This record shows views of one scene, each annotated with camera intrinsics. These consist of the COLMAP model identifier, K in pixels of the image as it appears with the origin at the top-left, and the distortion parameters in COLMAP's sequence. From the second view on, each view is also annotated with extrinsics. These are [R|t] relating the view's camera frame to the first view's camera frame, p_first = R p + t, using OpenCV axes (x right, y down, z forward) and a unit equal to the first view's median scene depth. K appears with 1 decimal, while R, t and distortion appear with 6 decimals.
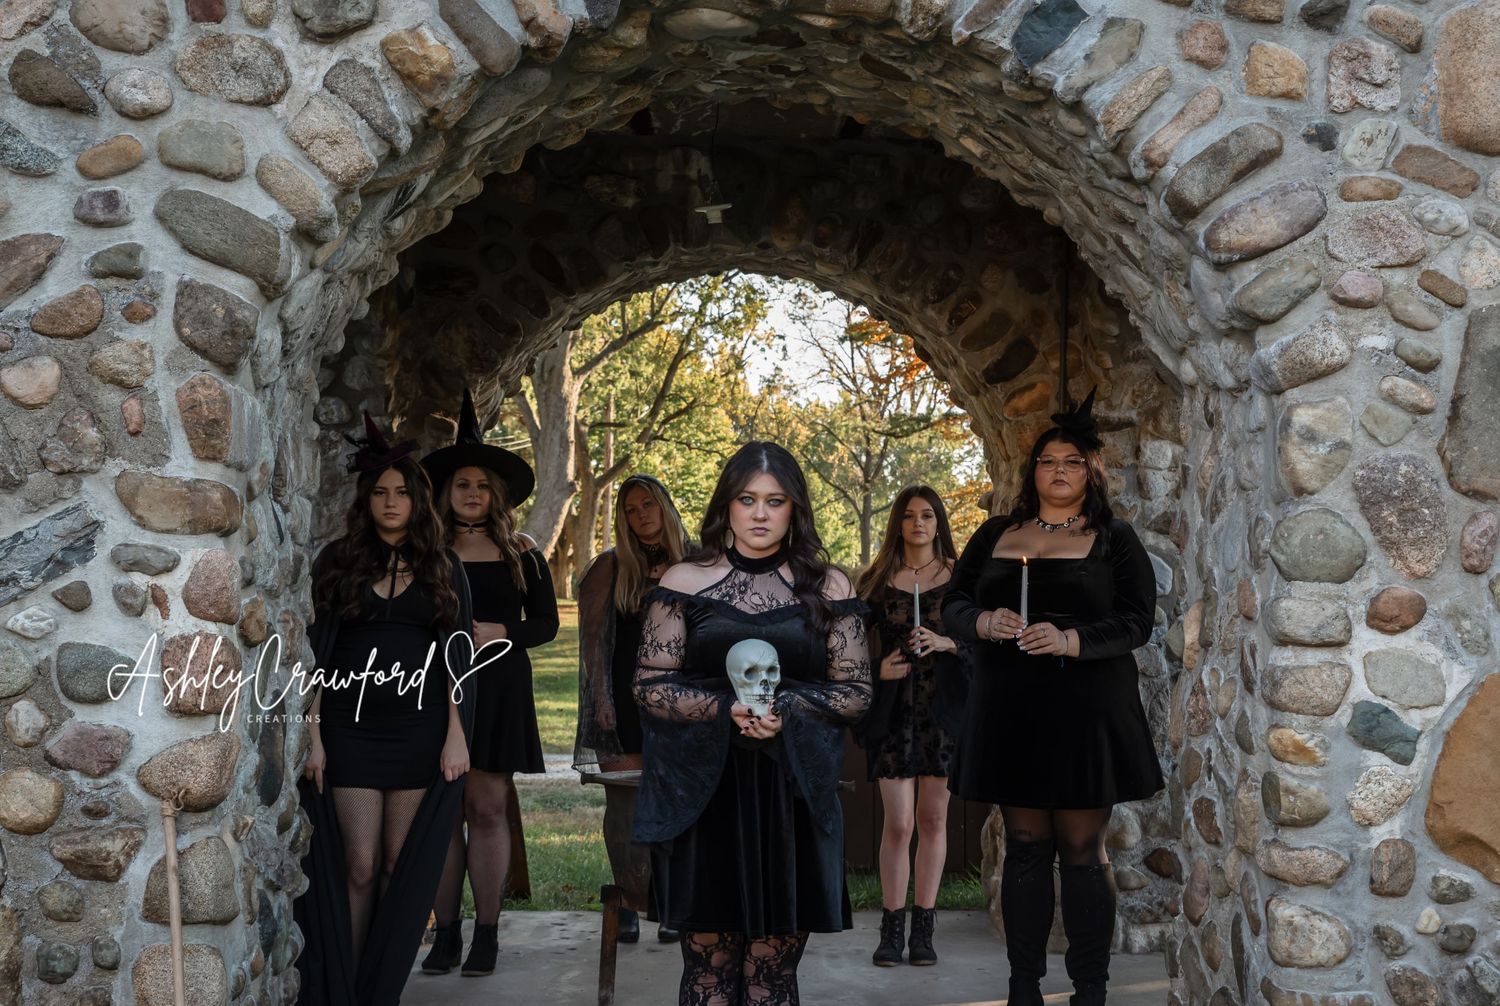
lens RADIAL K [[2002.3, 0, 750.0], [0, 2002.3, 503.0], [0, 0, 1]] dist [0.002384, -0.033756]
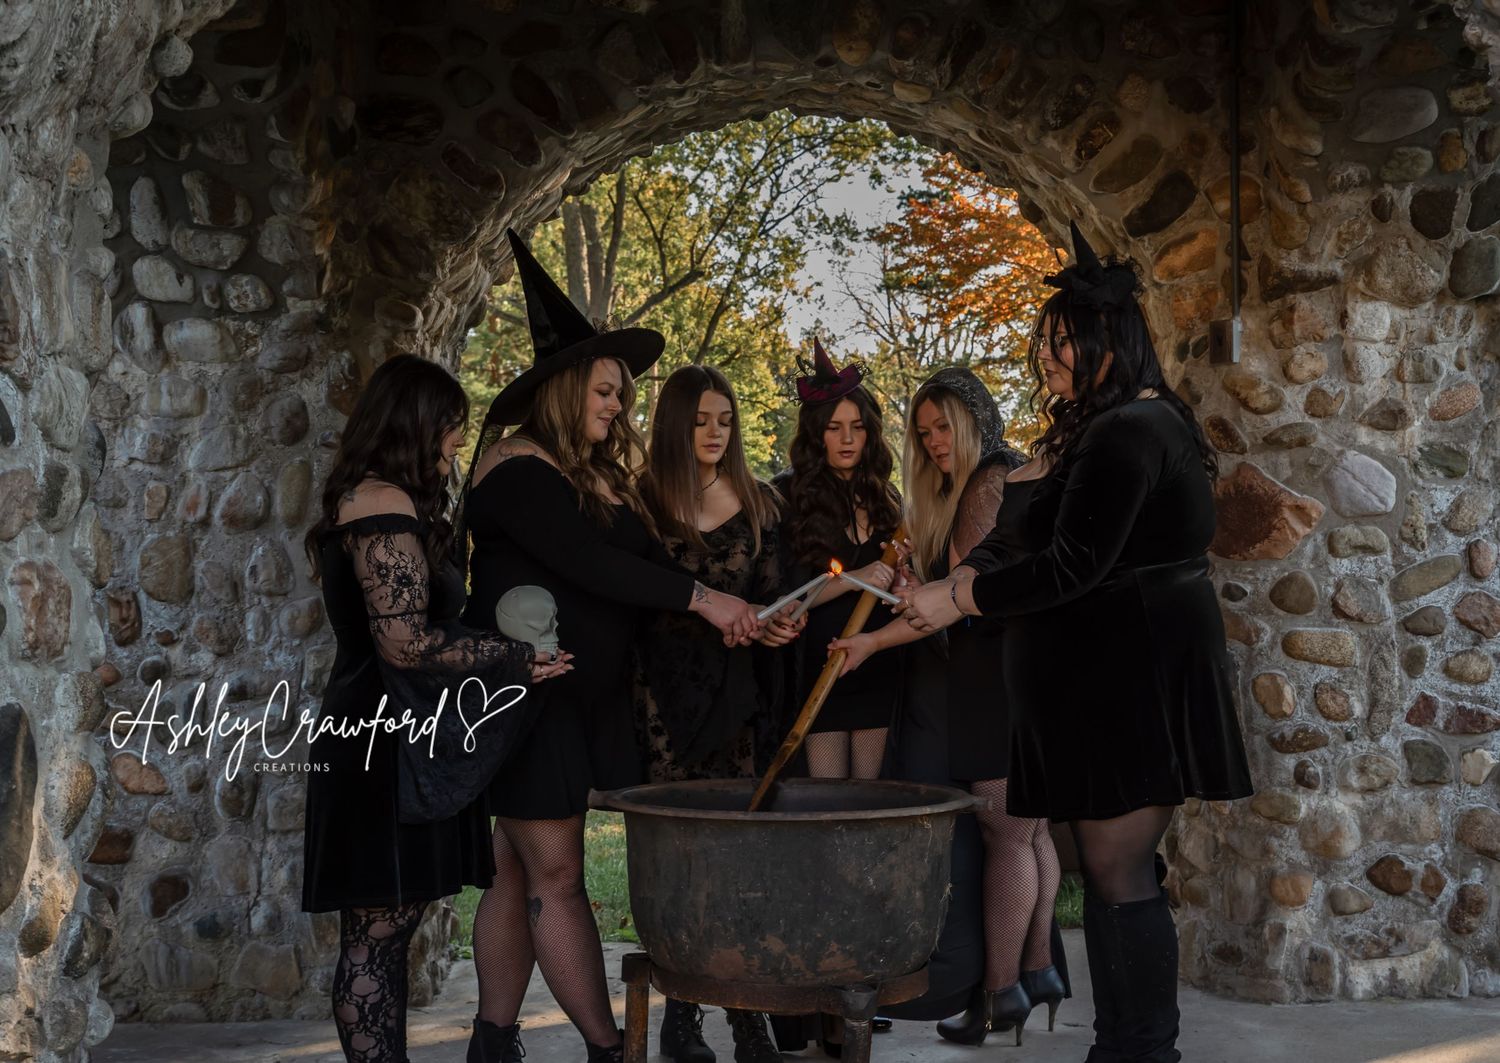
lens RADIAL K [[1325.0, 0, 750.0], [0, 1325.0, 531.5], [0, 0, 1]] dist [-0.002578, -0.001076]
pose [[0.999433, -0.027870, -0.018880, -0.016492], [0.028418, 0.999164, 0.029401, 0.031605], [0.018045, -0.029921, 0.999389, 0.503204]]
